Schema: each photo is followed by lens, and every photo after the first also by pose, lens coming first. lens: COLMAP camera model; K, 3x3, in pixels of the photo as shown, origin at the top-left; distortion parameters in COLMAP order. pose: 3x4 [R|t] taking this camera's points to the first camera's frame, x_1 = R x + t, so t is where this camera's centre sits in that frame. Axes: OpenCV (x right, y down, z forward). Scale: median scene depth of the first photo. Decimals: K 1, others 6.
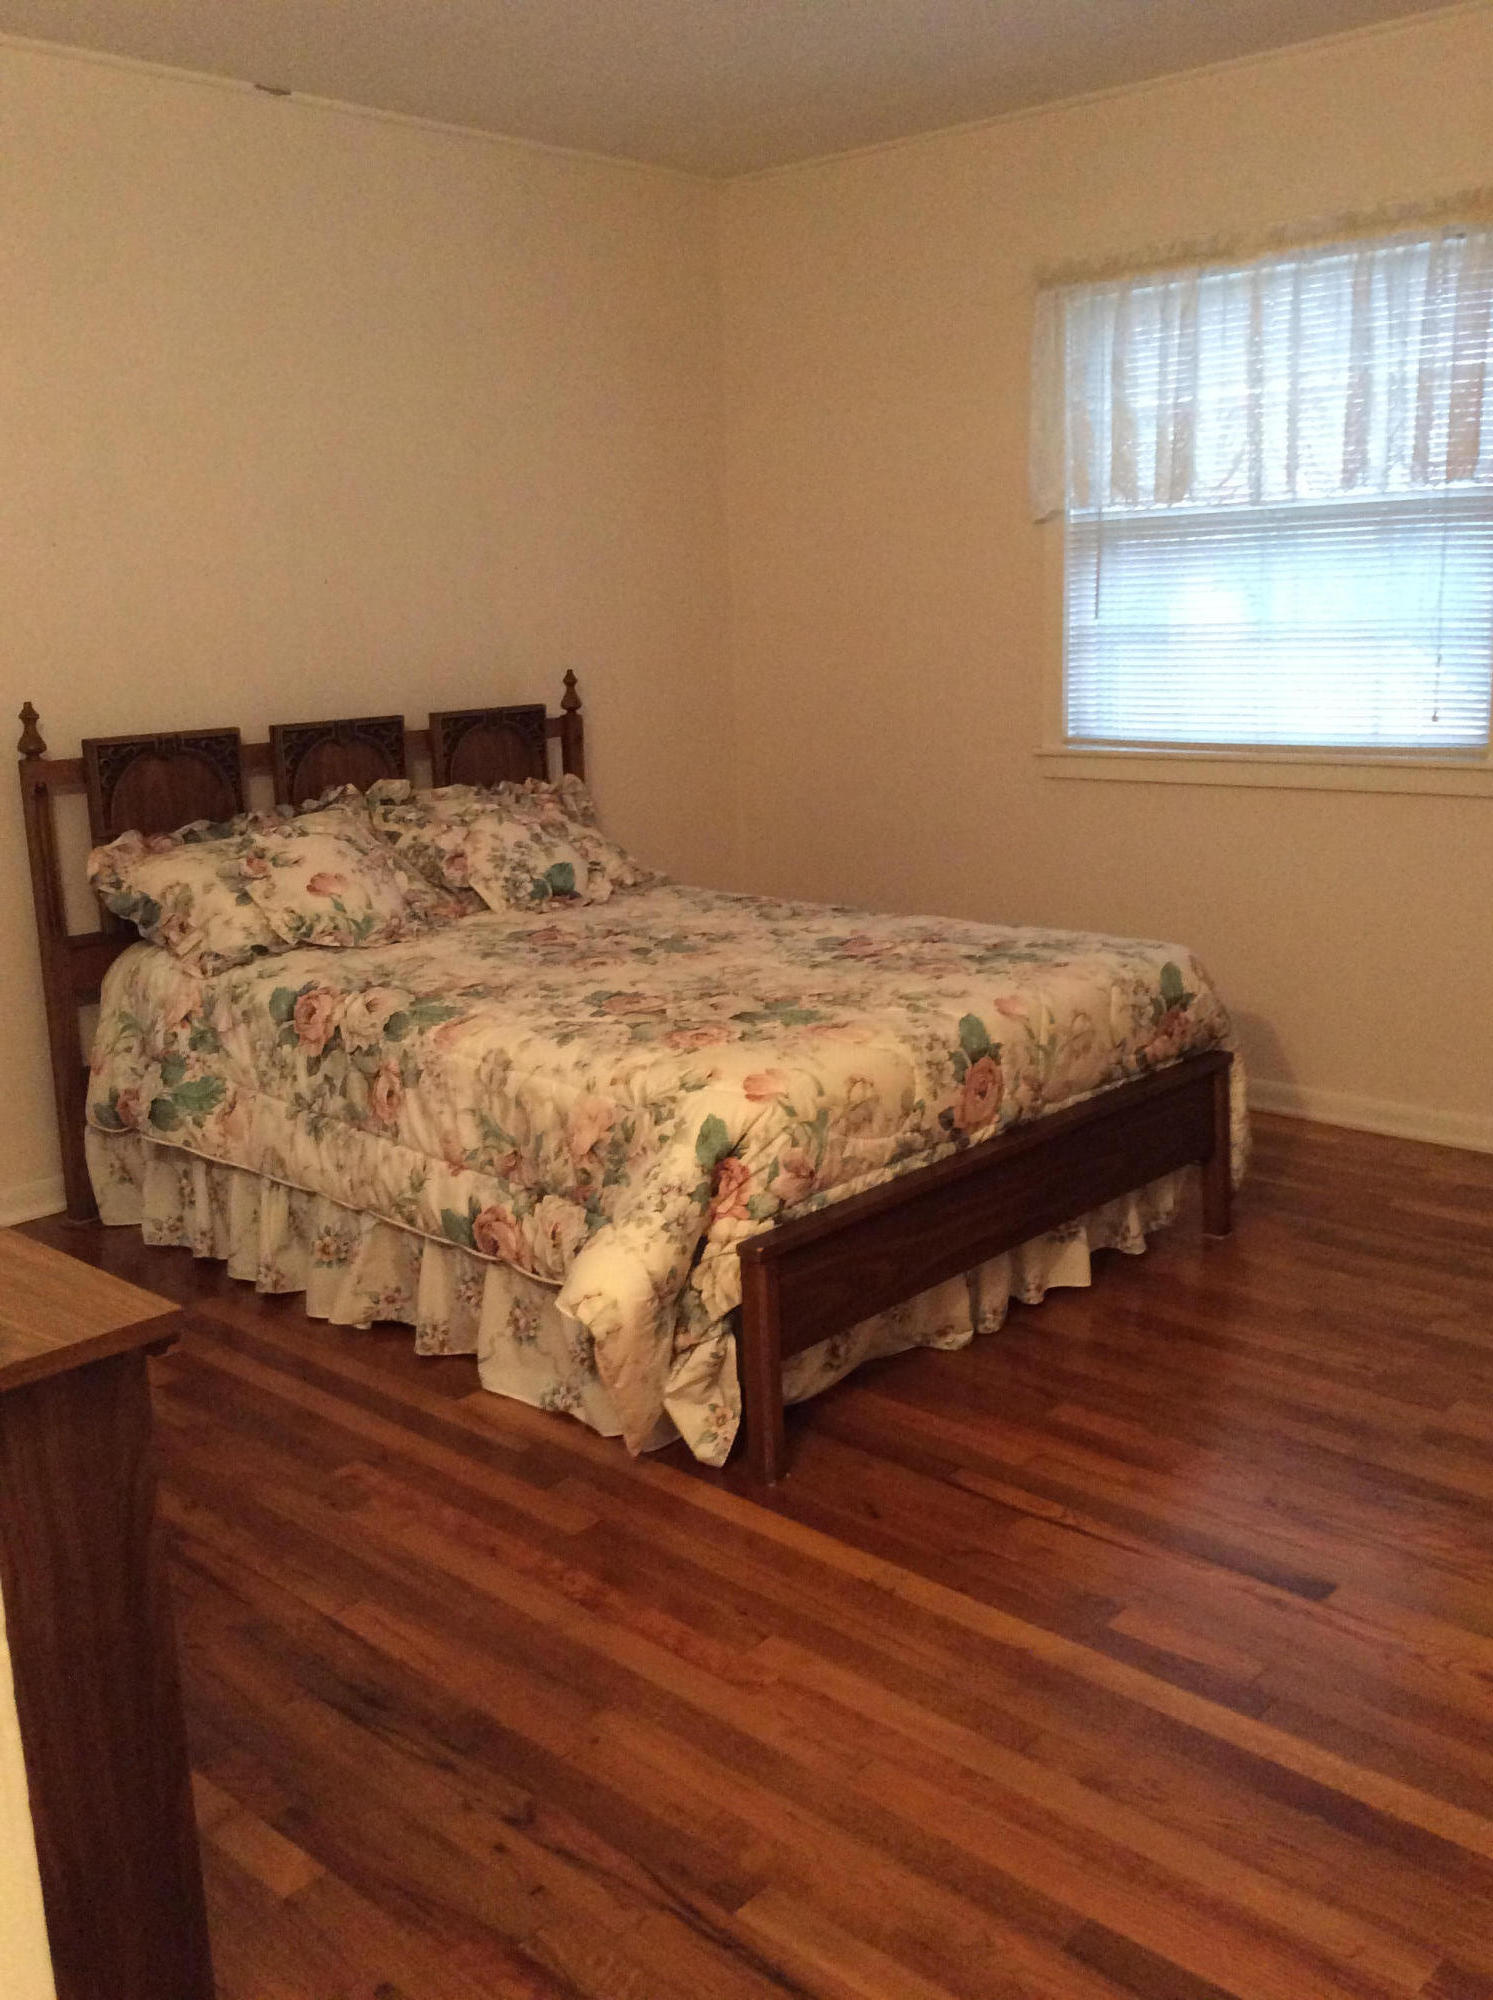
lens RADIAL K [[1860.0, 0, 751.6], [0, 1860.0, 992.4], [0, 0, 1]] dist [0.046976, 0.000000]
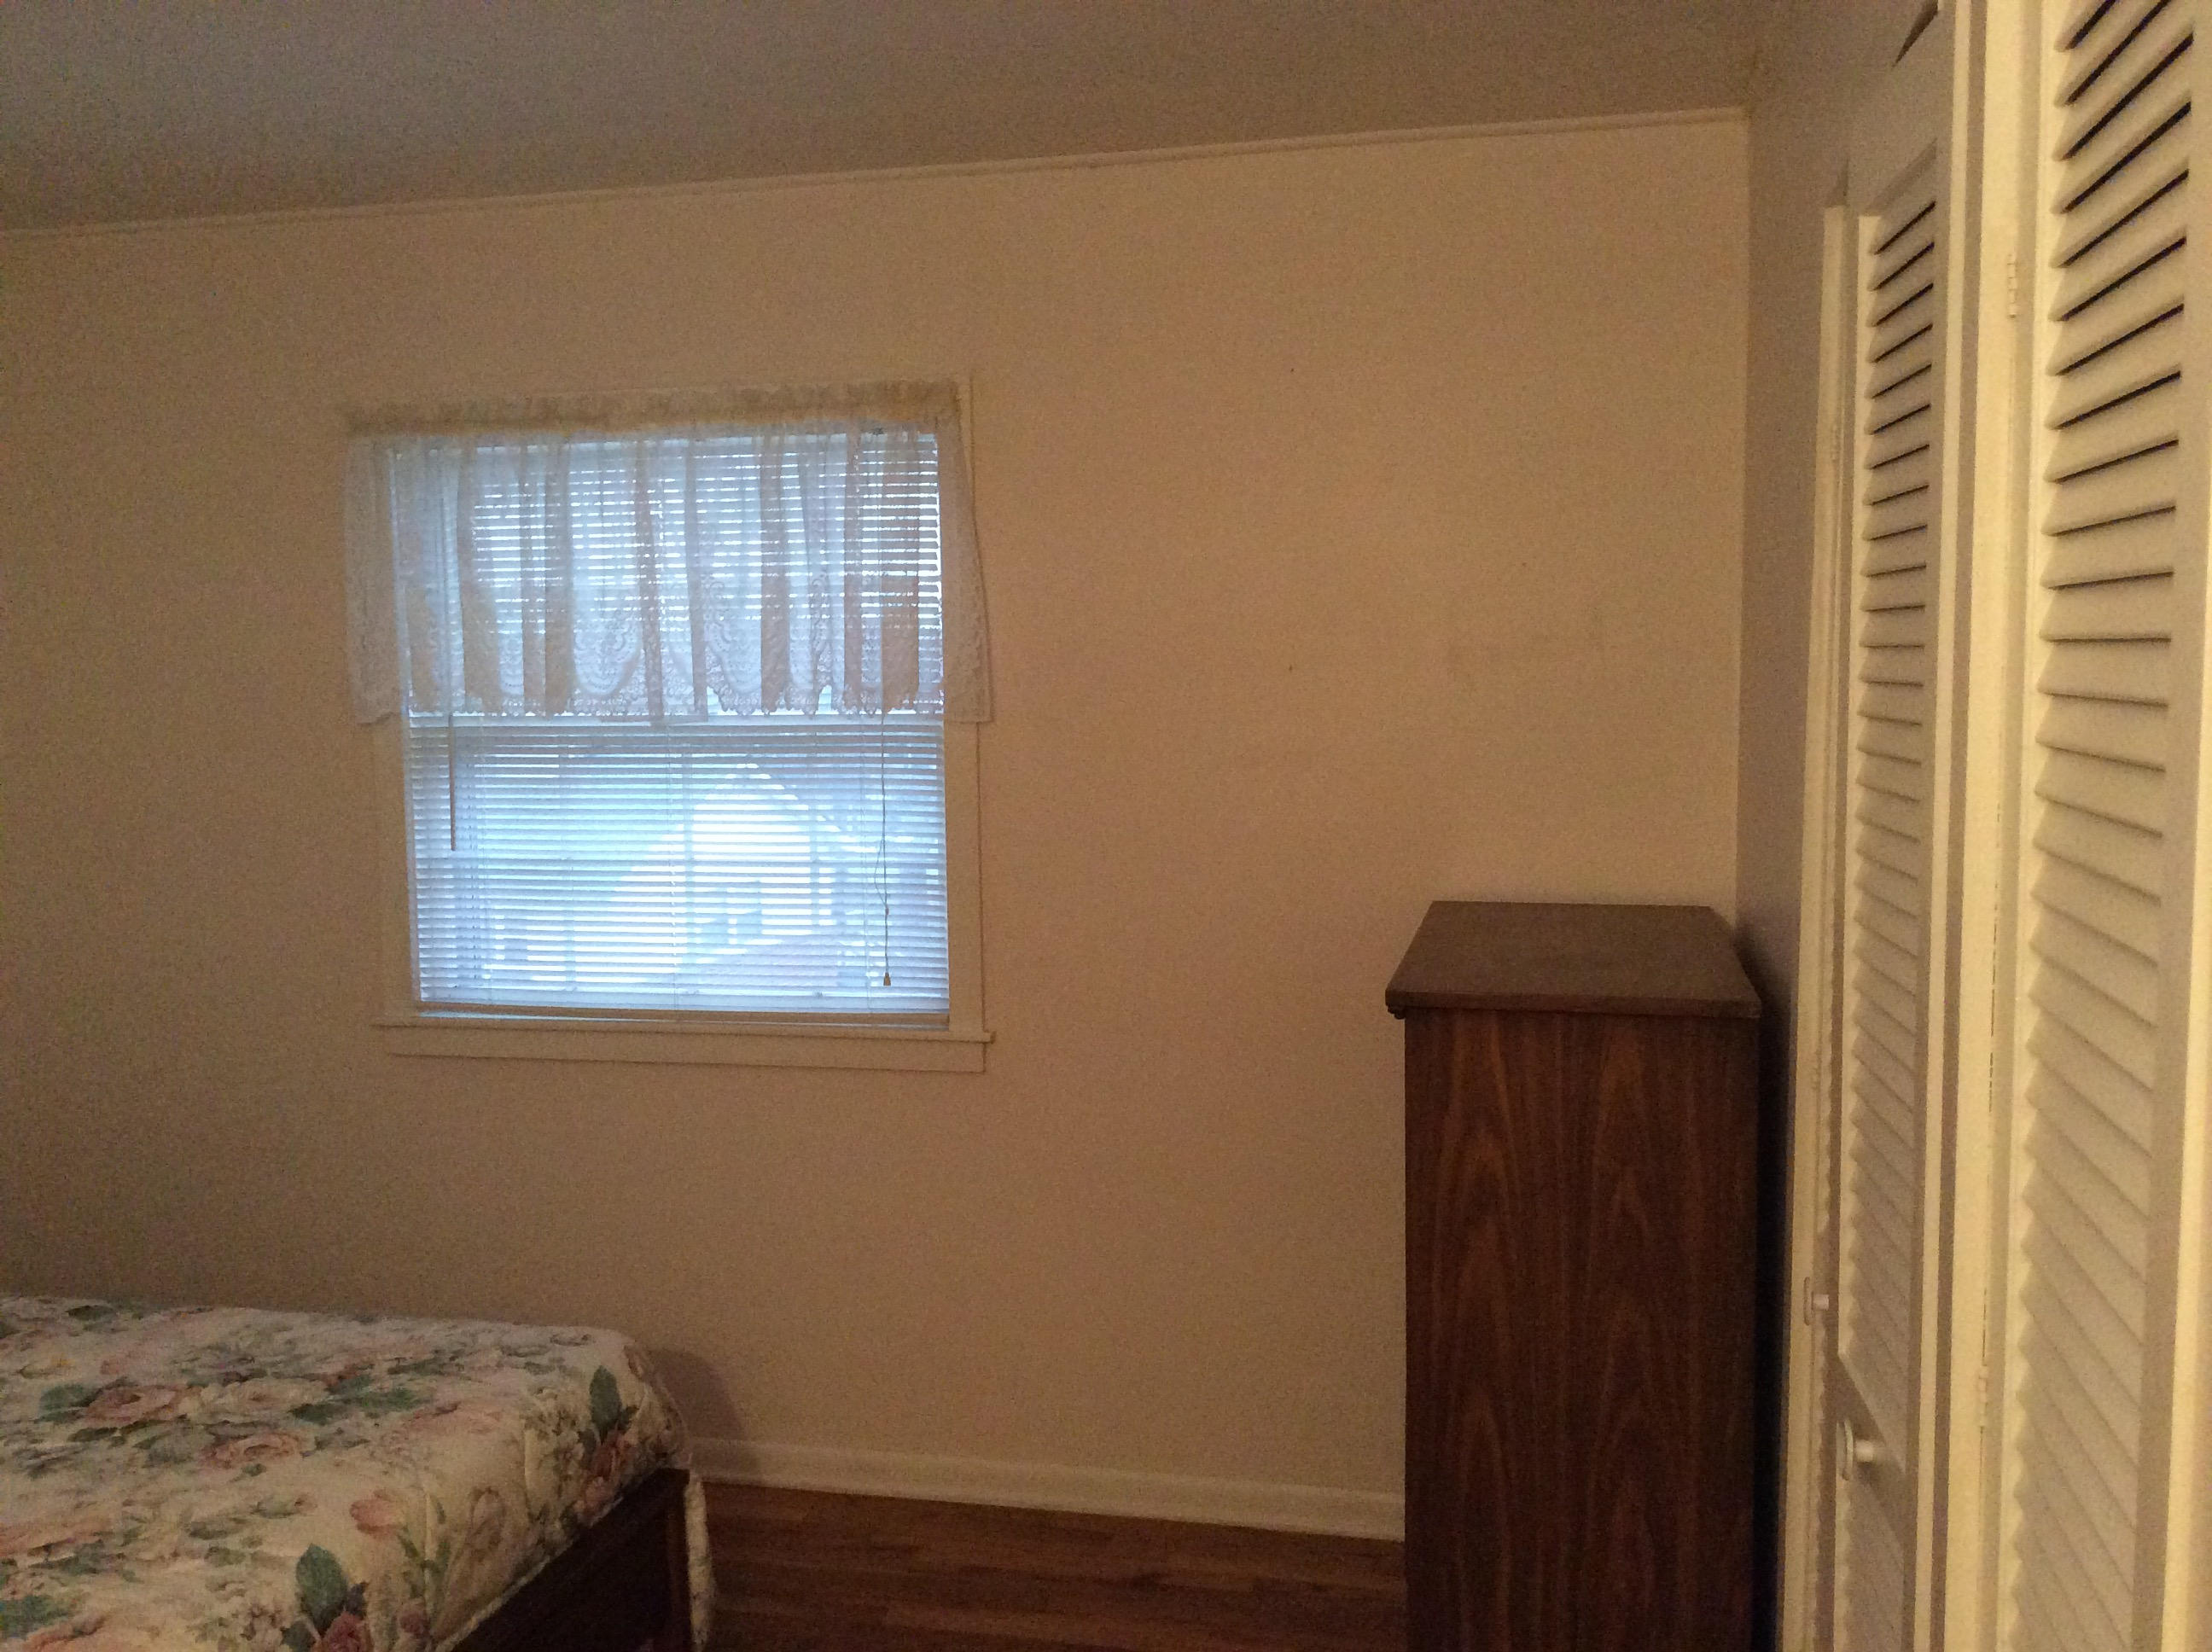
lens RADIAL K [[2057.0, 0, 1093.6], [0, 2057.0, 823.7], [0, 0, 1]] dist [0.046976, 0.000000]
pose [[0.875909, -0.022290, 0.481962, 0.009677], [0.089279, 0.989169, -0.116506, -0.108511], [-0.474145, 0.145077, 0.868412, 0.172960]]
